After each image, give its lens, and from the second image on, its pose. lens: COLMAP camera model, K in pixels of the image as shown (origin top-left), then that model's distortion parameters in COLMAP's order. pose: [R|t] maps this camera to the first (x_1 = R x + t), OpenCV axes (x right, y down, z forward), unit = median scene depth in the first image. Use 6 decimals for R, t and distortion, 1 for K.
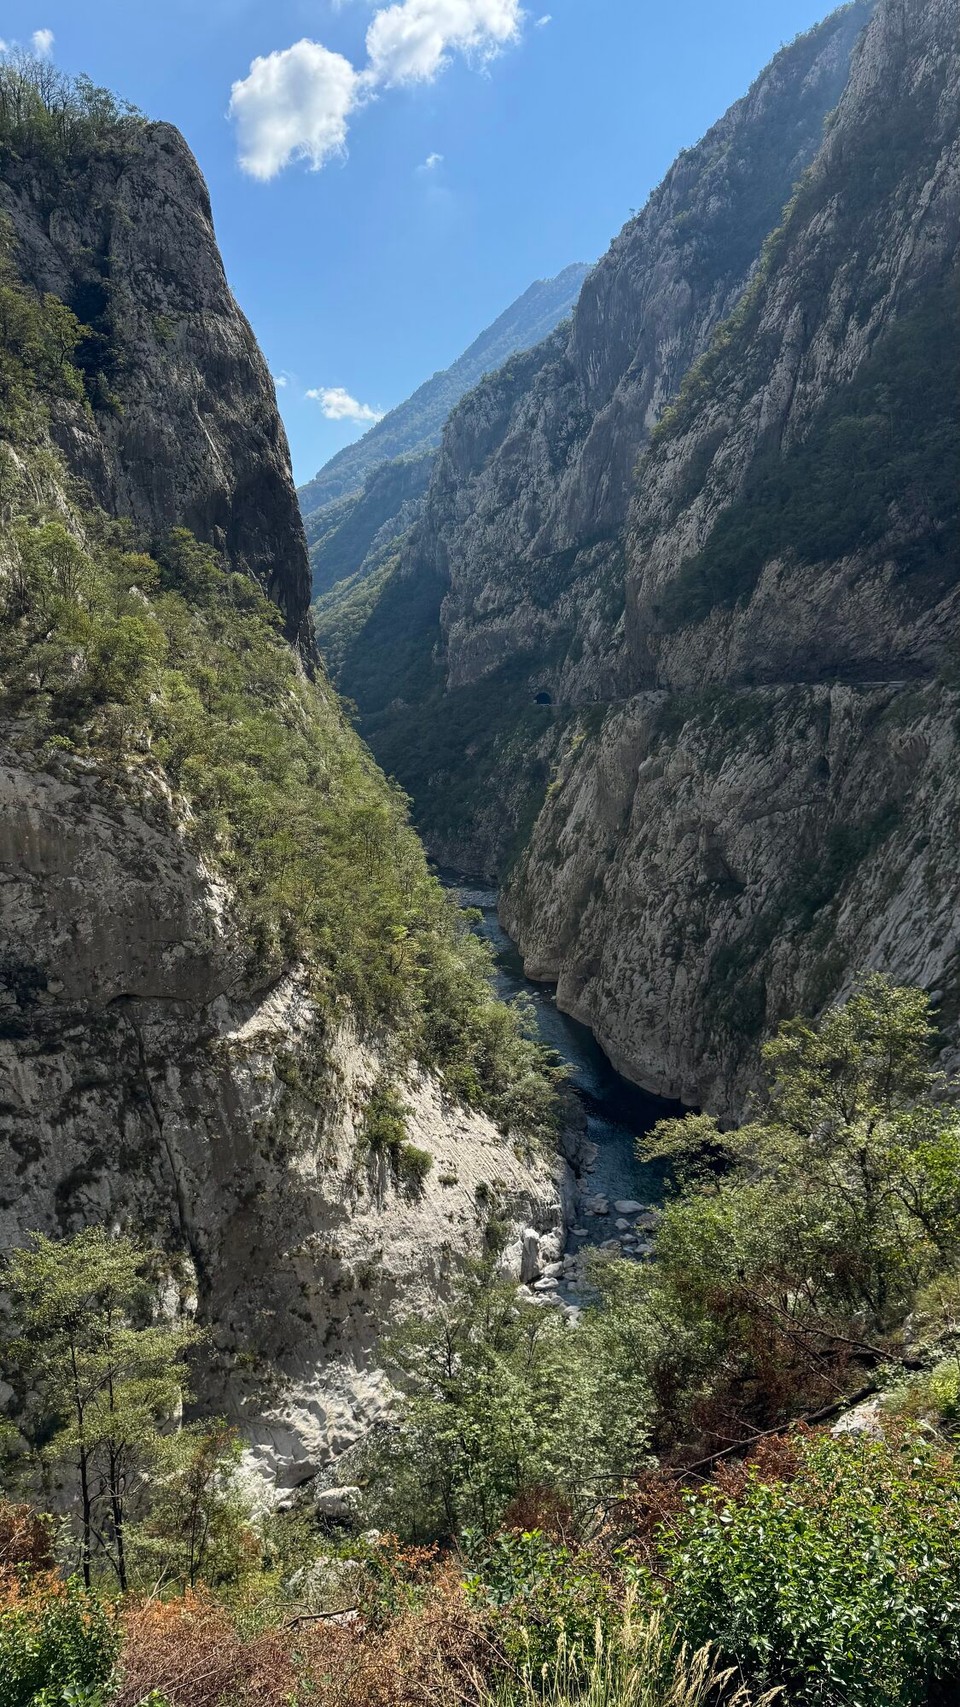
lens RADIAL K [[1241.1, 0, 480.0], [0, 1241.1, 853.5], [0, 0, 1]] dist [0.142023, -0.250847]
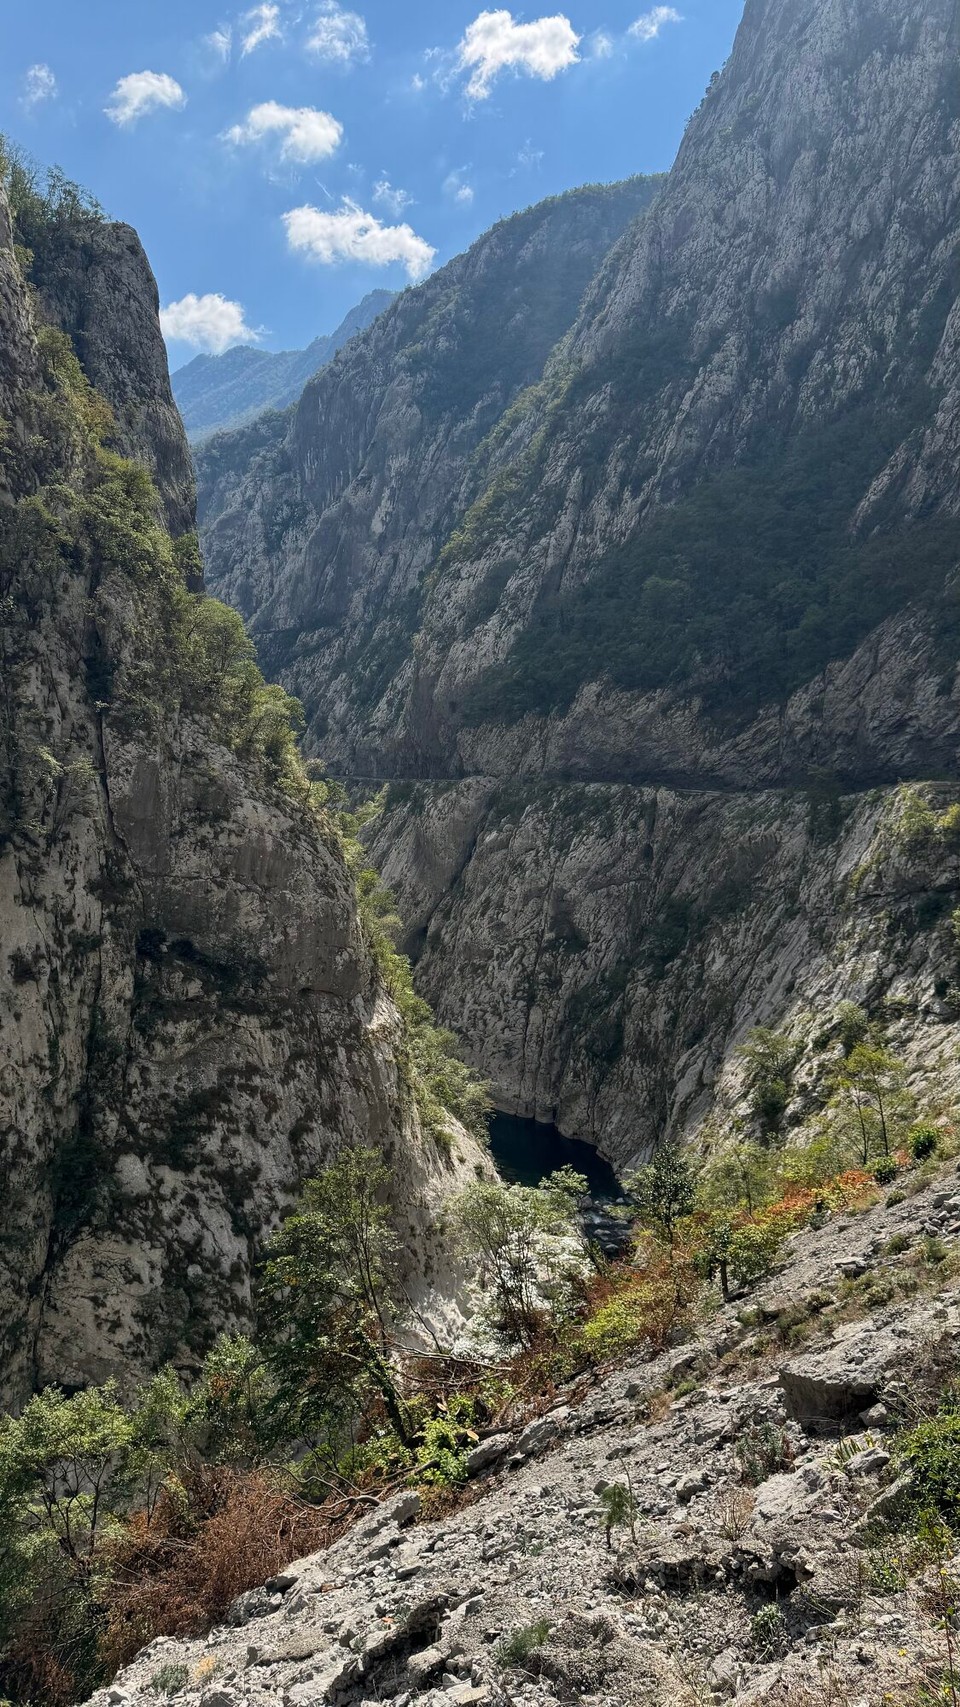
lens RADIAL K [[1259.0, 0, 480.0], [0, 1259.0, 853.5], [0, 0, 1]] dist [0.211733, -0.485583]
pose [[0.941625, 0.078493, 0.327385, -0.290251], [-0.058014, 0.995725, -0.071871, 0.032048], [-0.331627, 0.048682, 0.942154, -0.136094]]
